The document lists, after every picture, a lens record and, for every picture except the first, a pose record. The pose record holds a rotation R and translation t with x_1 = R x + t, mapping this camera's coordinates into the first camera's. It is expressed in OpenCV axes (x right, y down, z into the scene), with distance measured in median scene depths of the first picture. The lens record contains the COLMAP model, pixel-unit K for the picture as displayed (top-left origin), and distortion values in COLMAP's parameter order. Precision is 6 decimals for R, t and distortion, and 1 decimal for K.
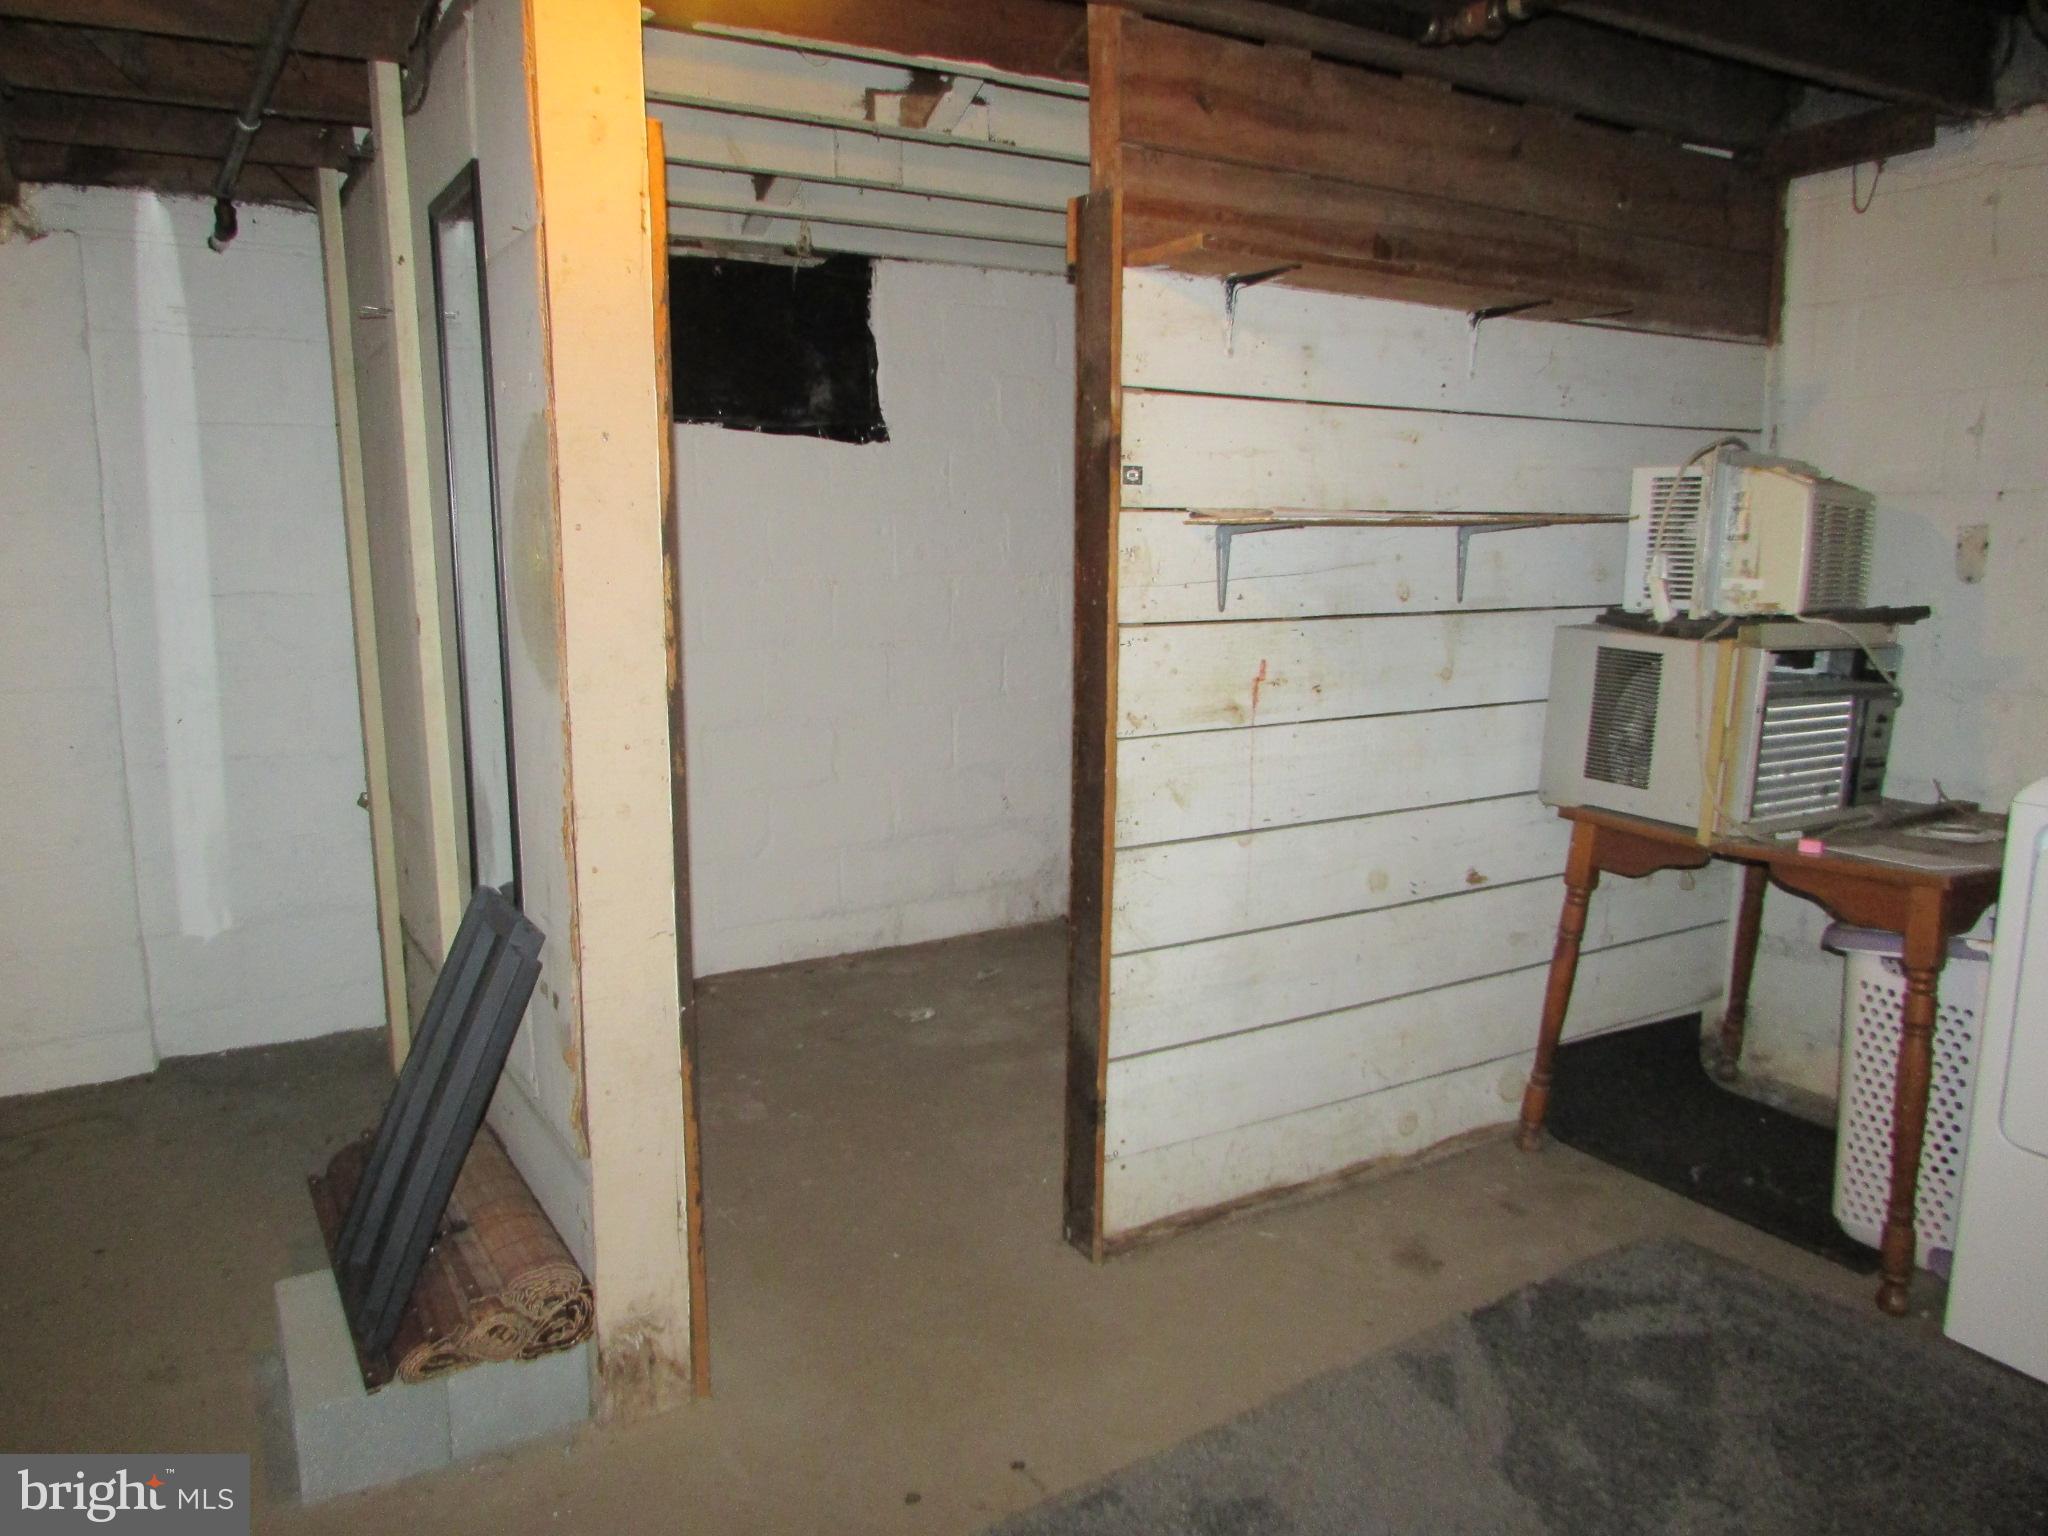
lens RADIAL K [[1448.9, 0, 1039.0], [0, 1448.9, 773.5], [0, 0, 1]] dist [-0.022708, 0.009773]
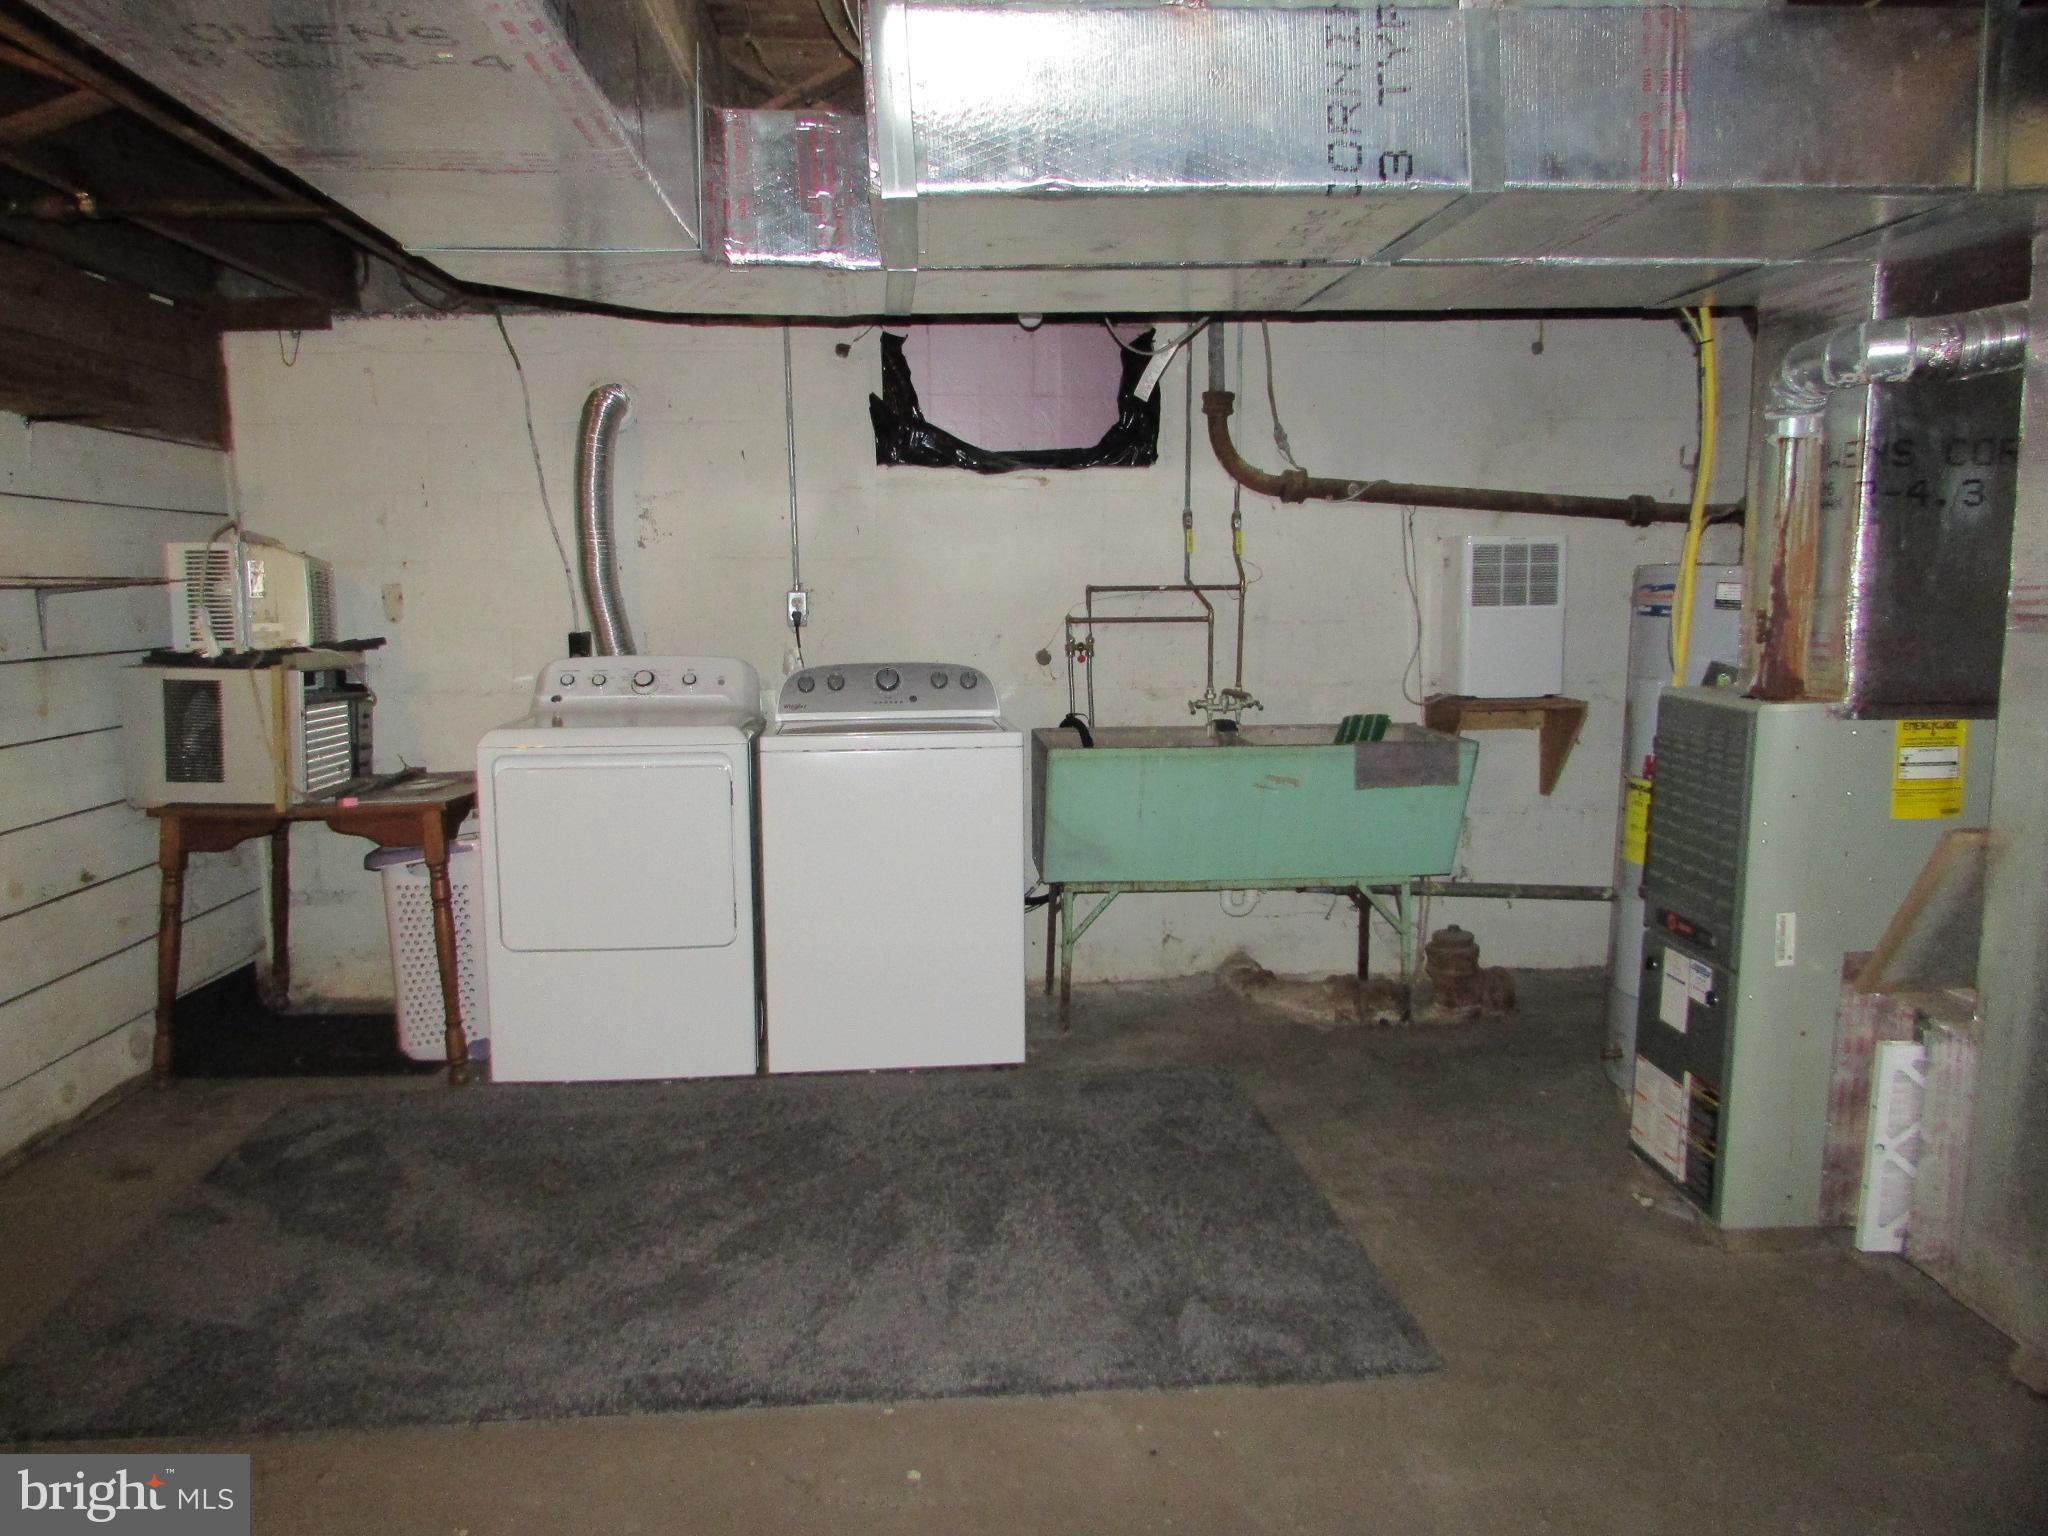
lens RADIAL K [[1448.9, 0, 1023.8], [0, 1448.9, 758.8], [0, 0, 1]] dist [-0.022708, 0.009773]
pose [[0.469171, -0.109856, 0.876248, -0.387093], [0.155836, 0.986961, 0.040297, 0.050035], [-0.869249, 0.117645, 0.480173, -0.279032]]
